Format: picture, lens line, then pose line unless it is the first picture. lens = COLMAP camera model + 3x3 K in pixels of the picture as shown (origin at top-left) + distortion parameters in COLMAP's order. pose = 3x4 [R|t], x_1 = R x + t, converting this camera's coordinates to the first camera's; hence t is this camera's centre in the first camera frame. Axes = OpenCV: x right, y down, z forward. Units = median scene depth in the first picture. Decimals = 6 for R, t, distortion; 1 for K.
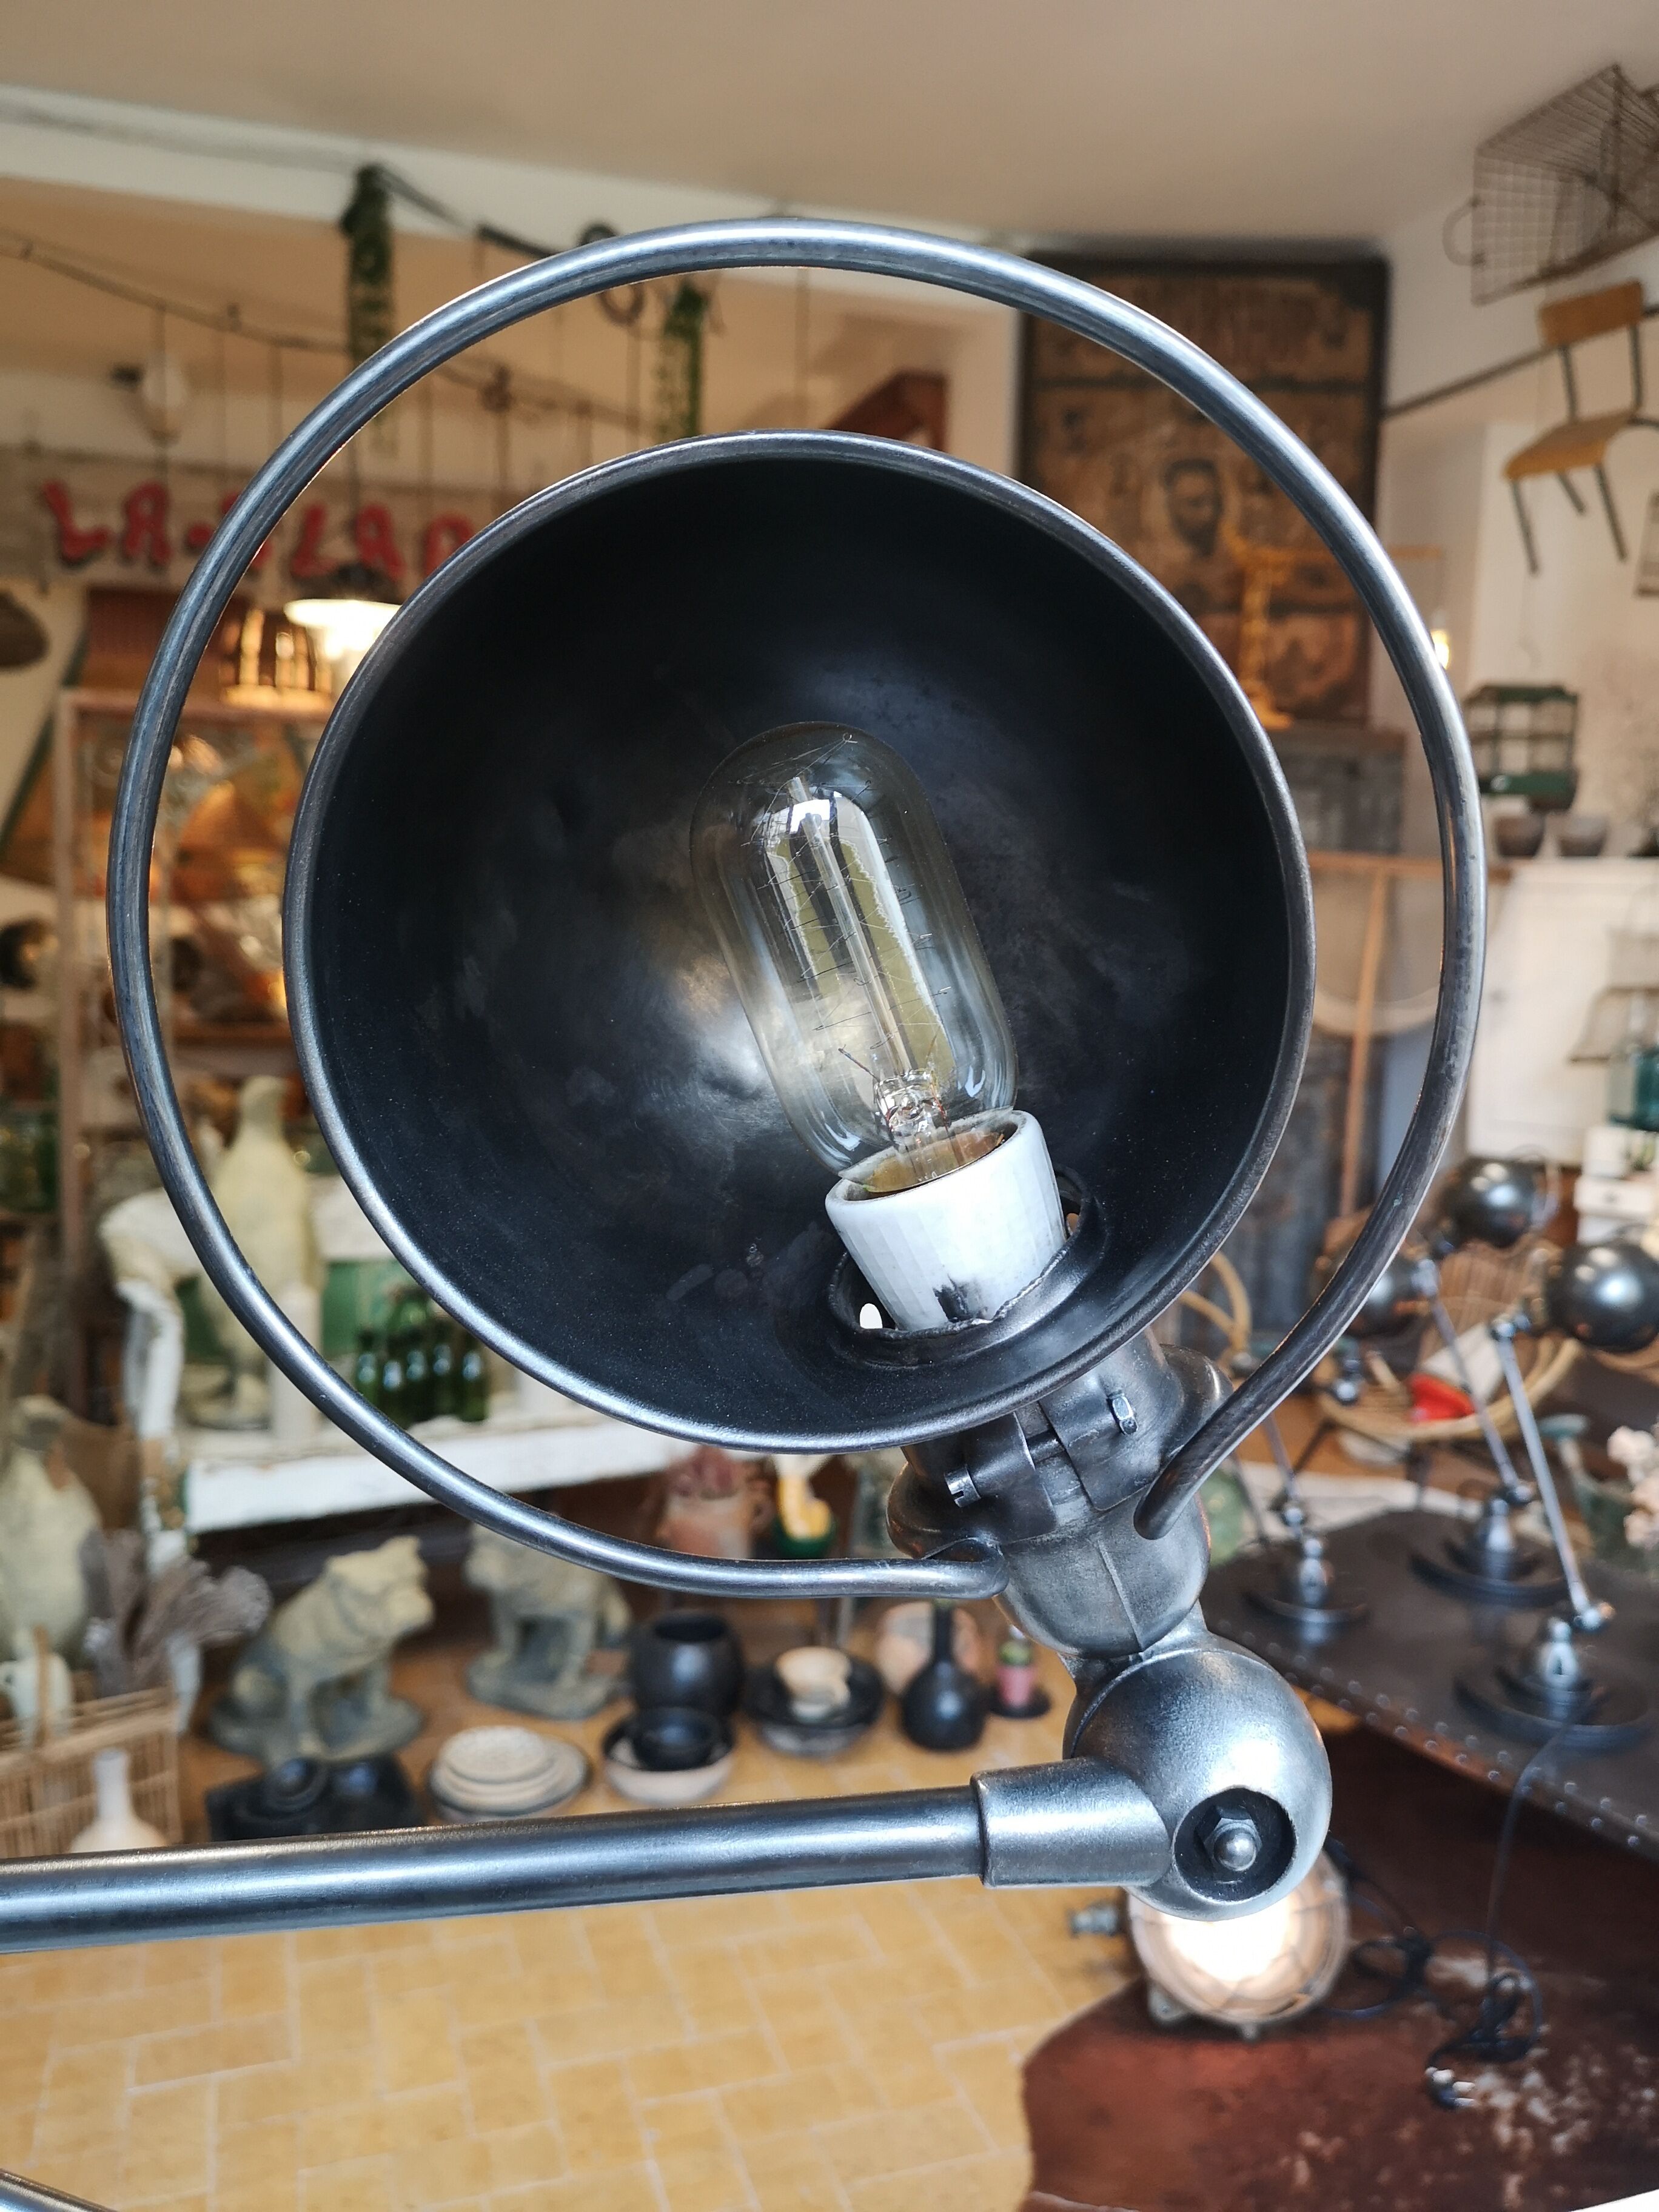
lens RADIAL K [[1745.9, 0, 839.6], [0, 1745.9, 1098.6], [0, 0, 1]] dist [0.040015, -0.058345]
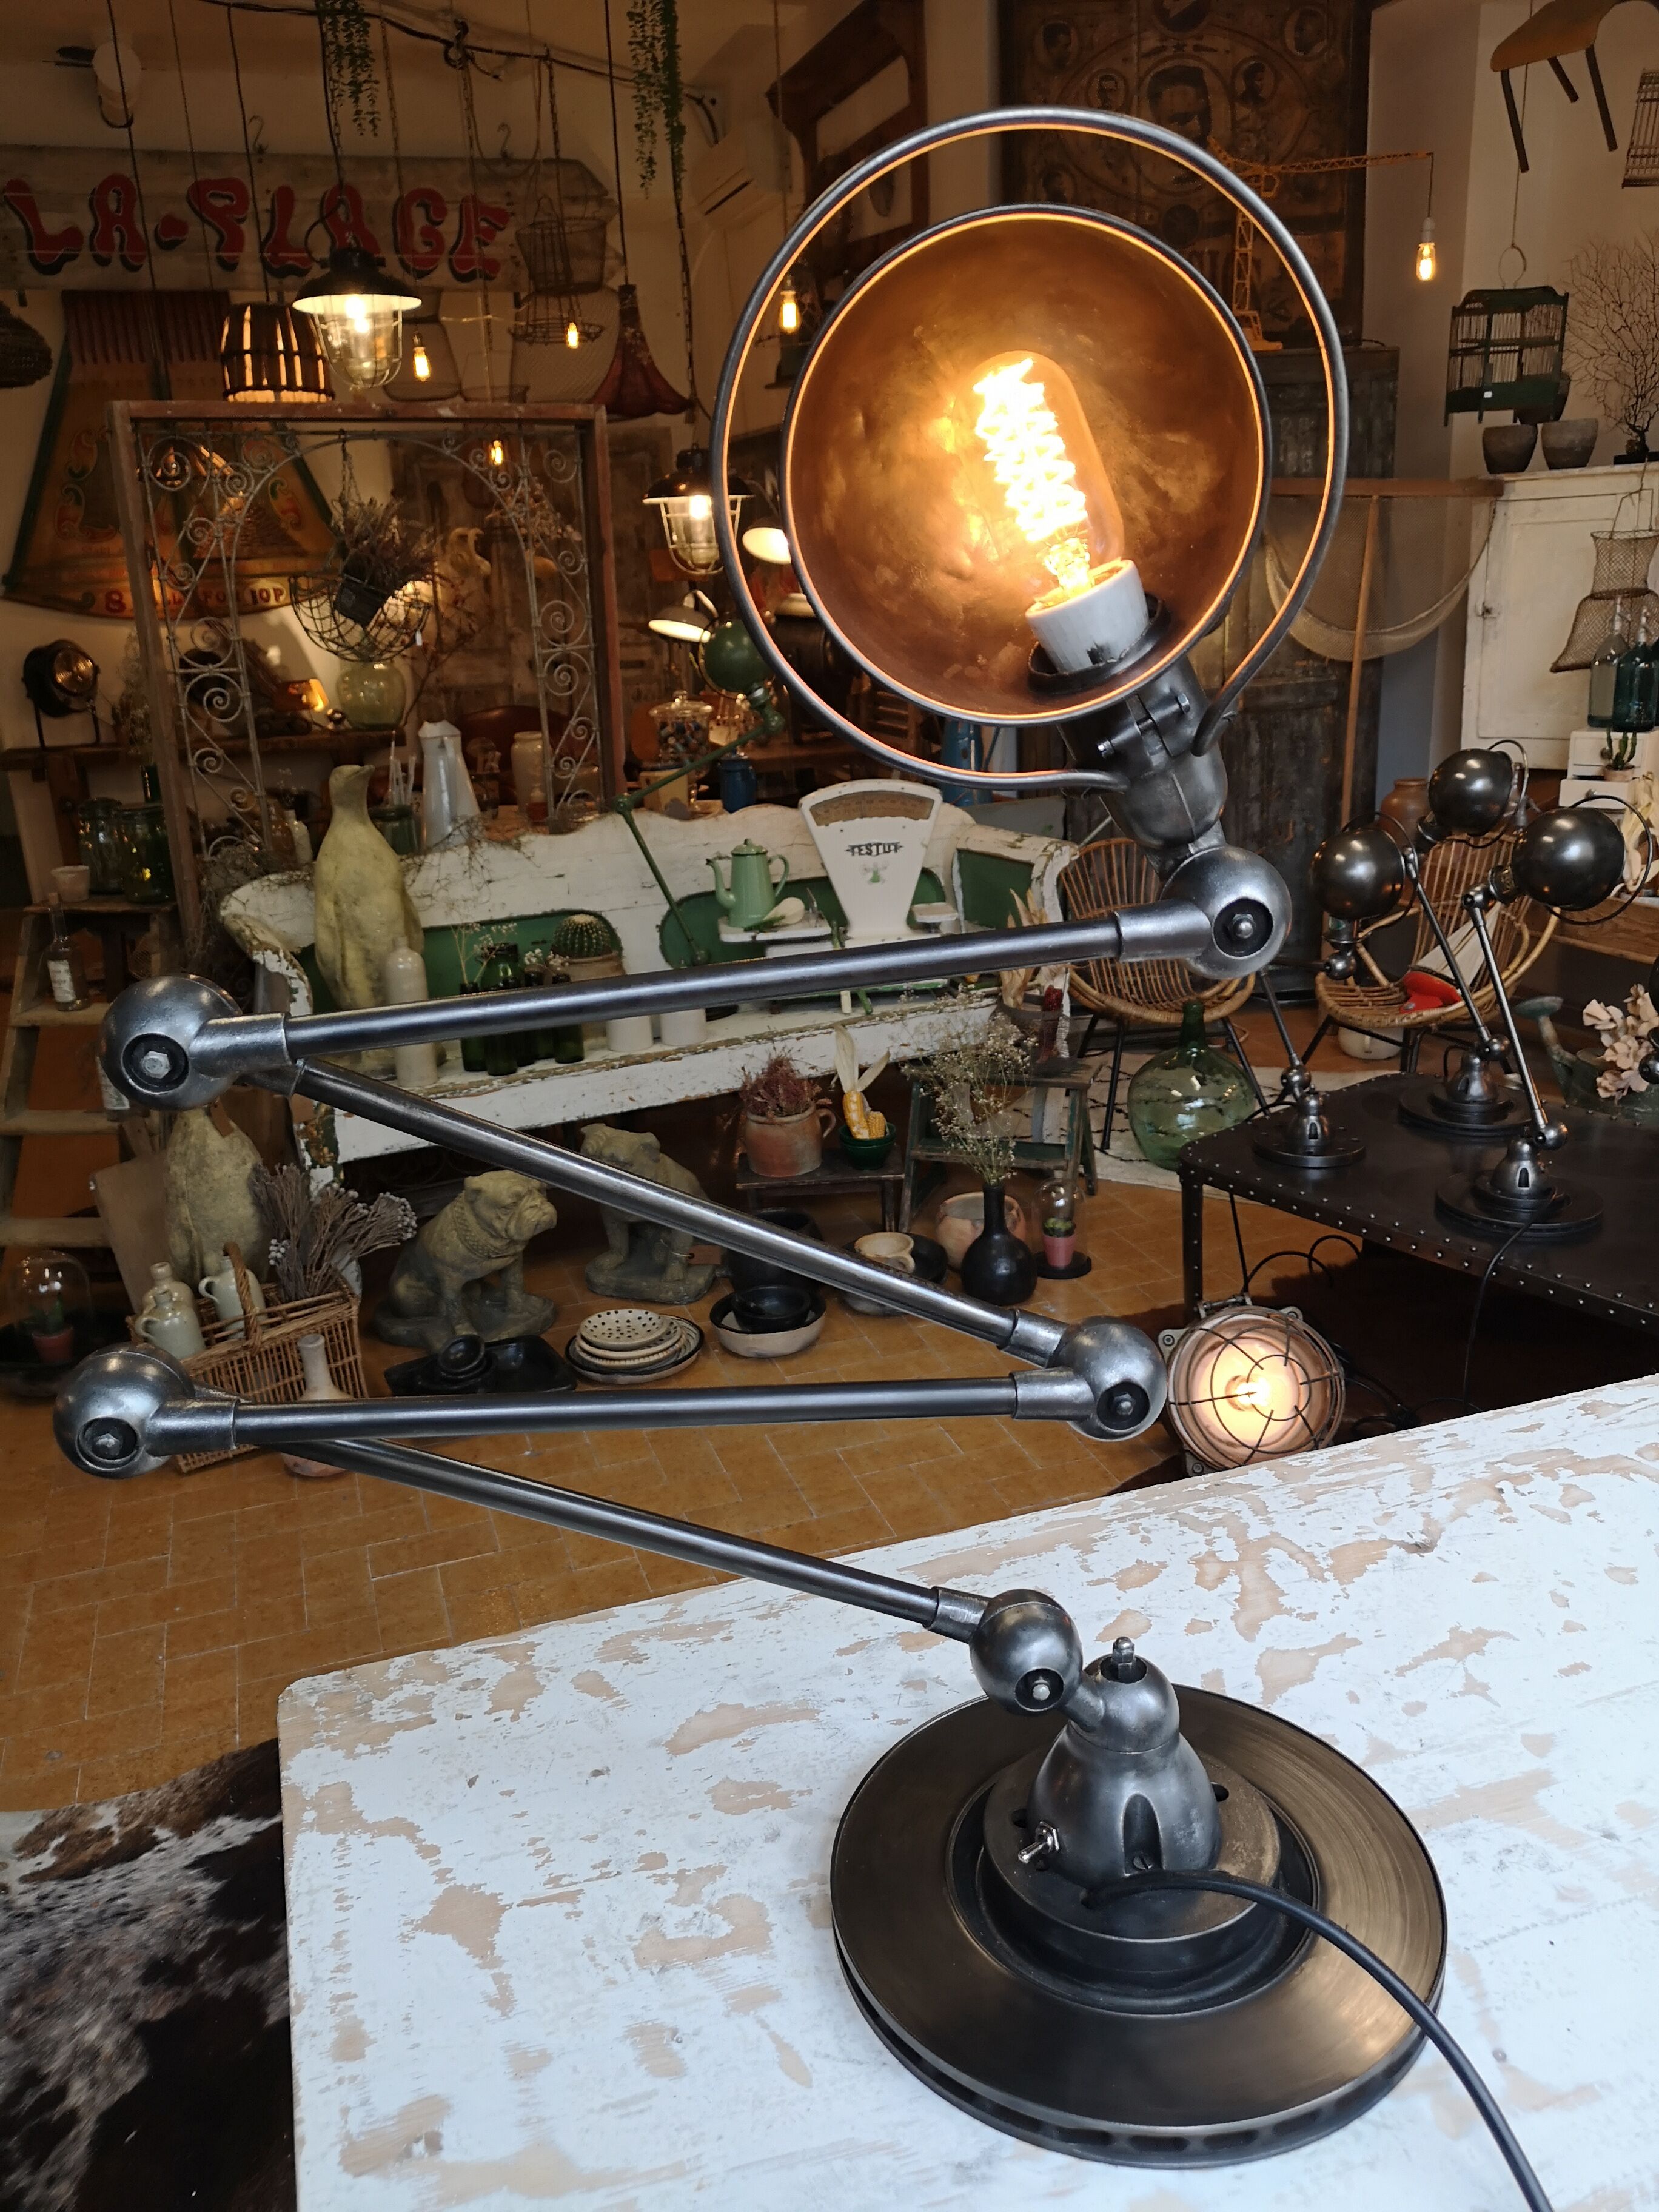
lens RADIAL K [[1706.9, 0, 837.7], [0, 1706.9, 1099.9], [0, 0, 1]] dist [0.045759, -0.037839]
pose [[0.997571, -0.067913, -0.015461, -0.020620], [0.069592, 0.980981, 0.181198, 0.020921], [0.002862, -0.181834, 0.983325, -0.089968]]
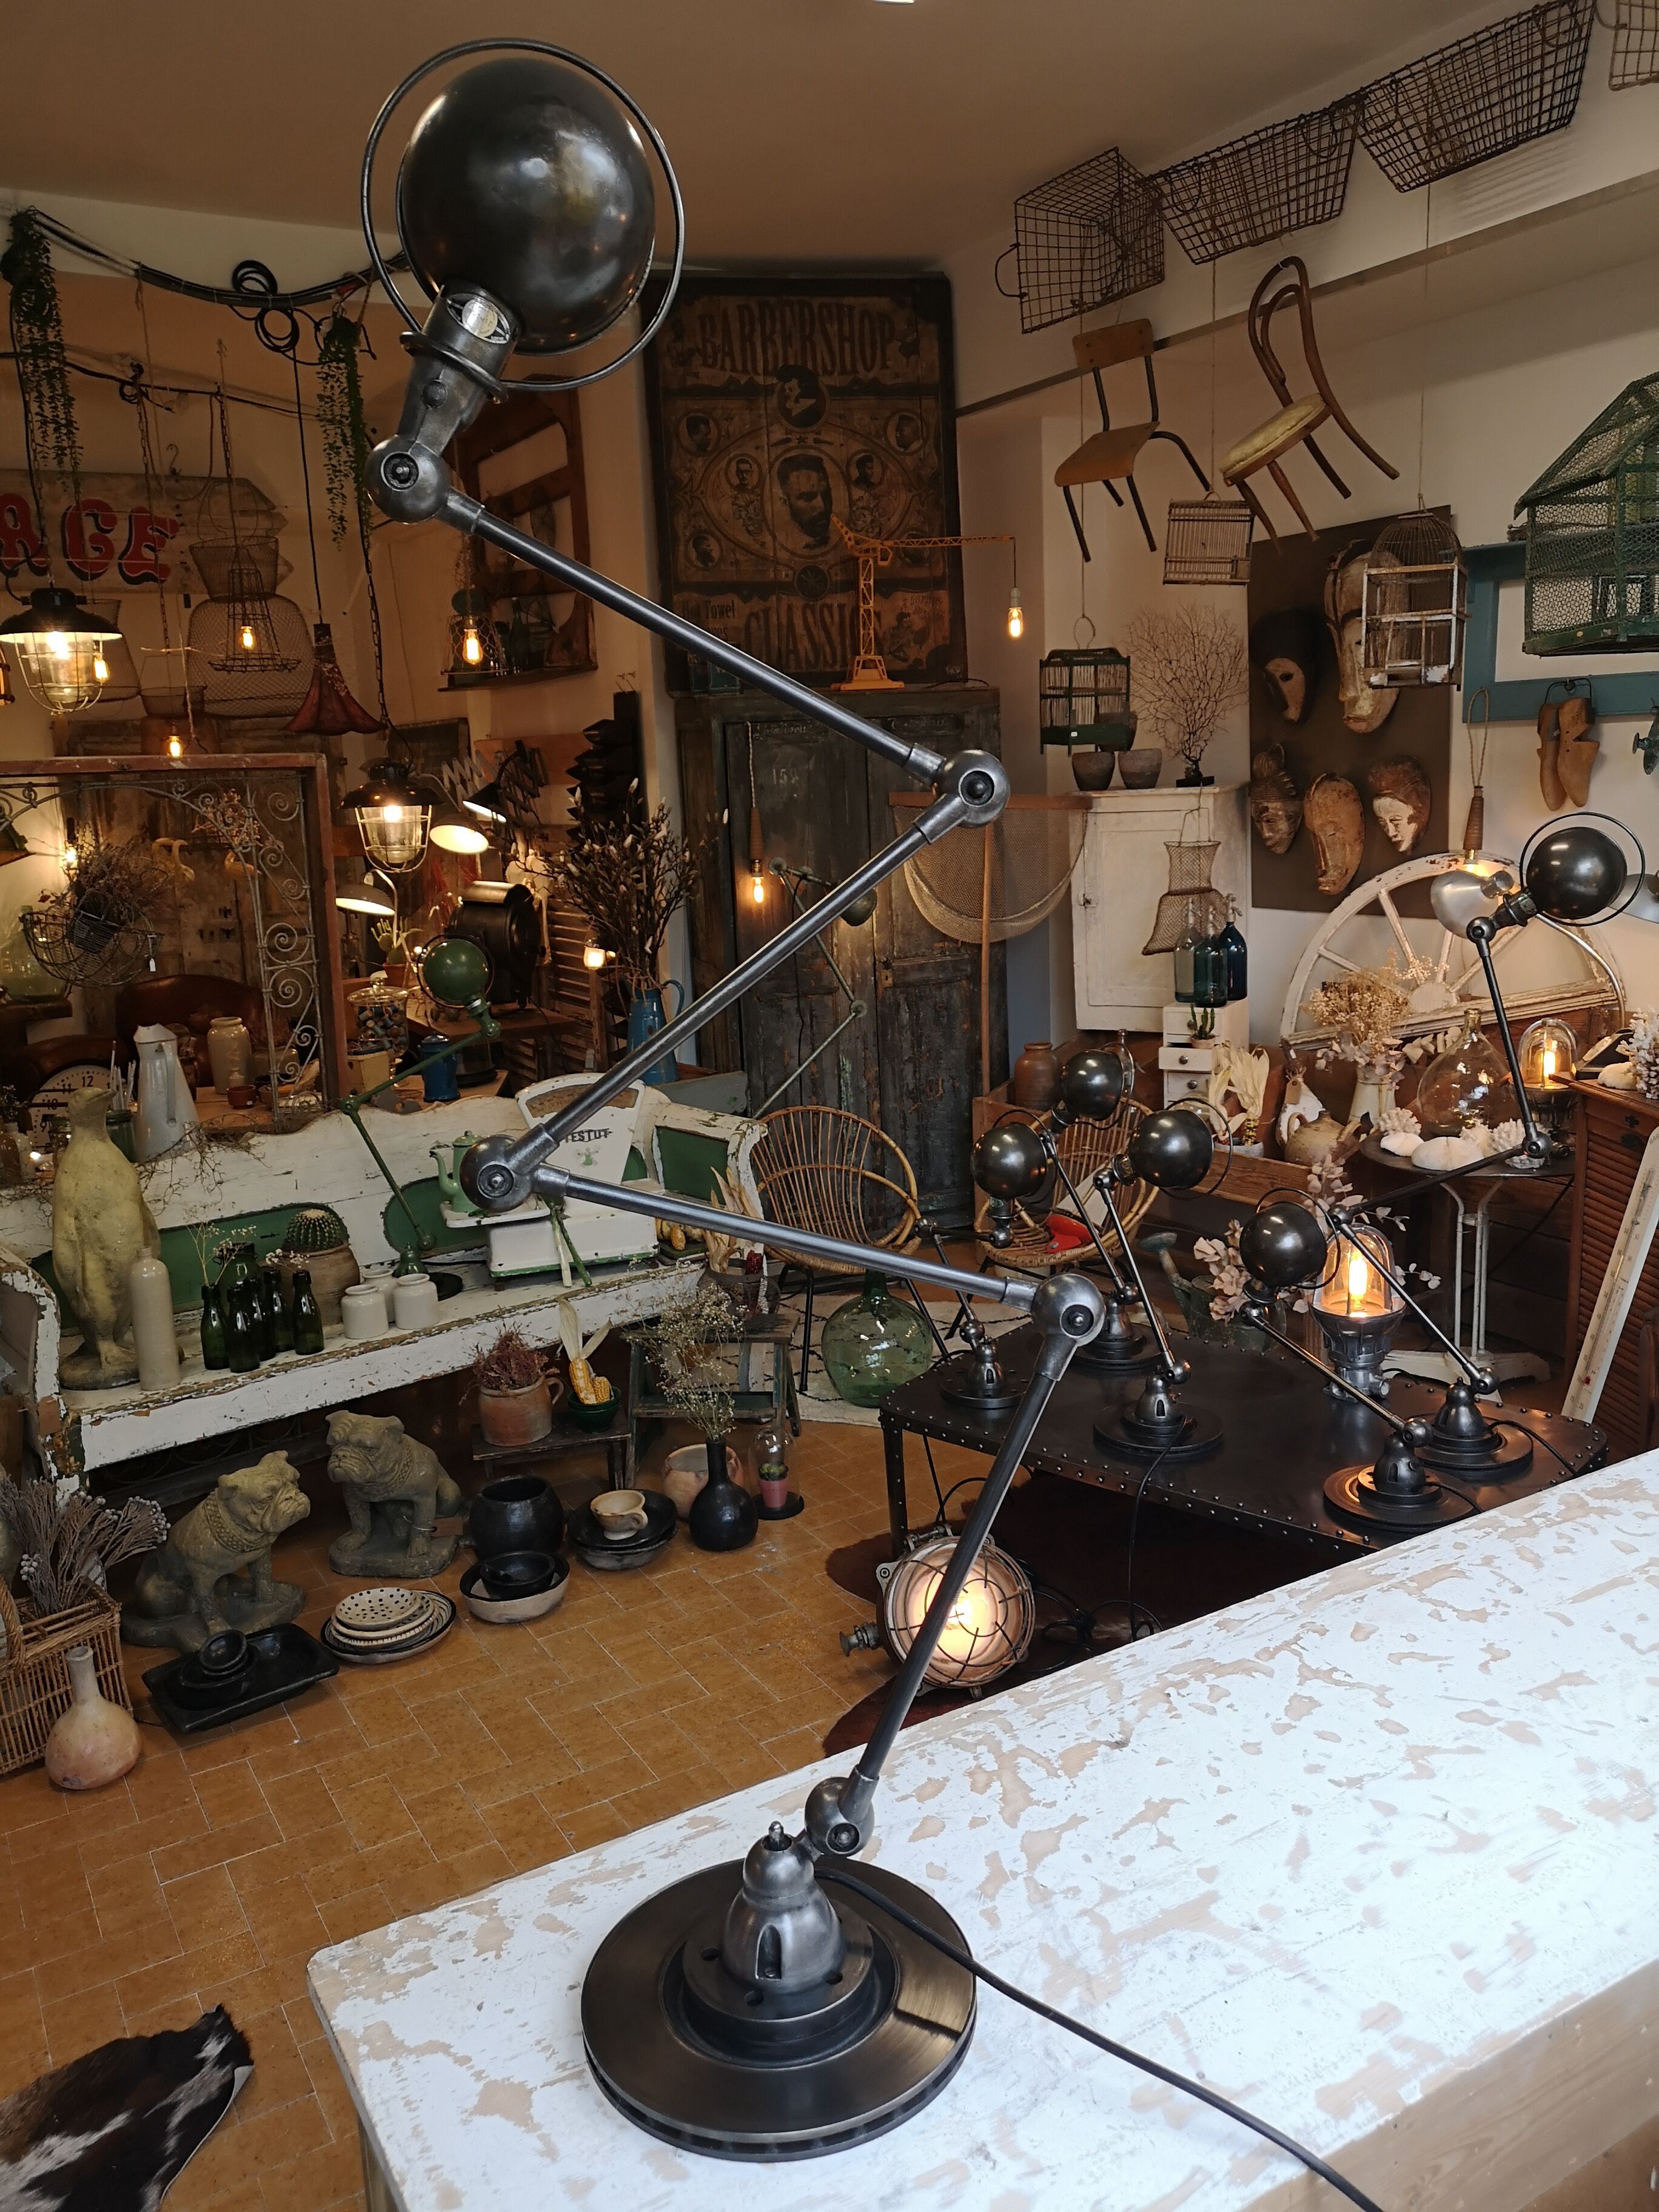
lens RADIAL K [[1695.4, 0, 839.0], [0, 1695.4, 1099.4], [0, 0, 1]] dist [0.060012, -0.070999]
pose [[0.974612, -0.107453, 0.196433, -0.065243], [0.093957, 0.992609, 0.076807, -0.041962], [-0.203234, -0.056401, 0.977504, -0.205758]]
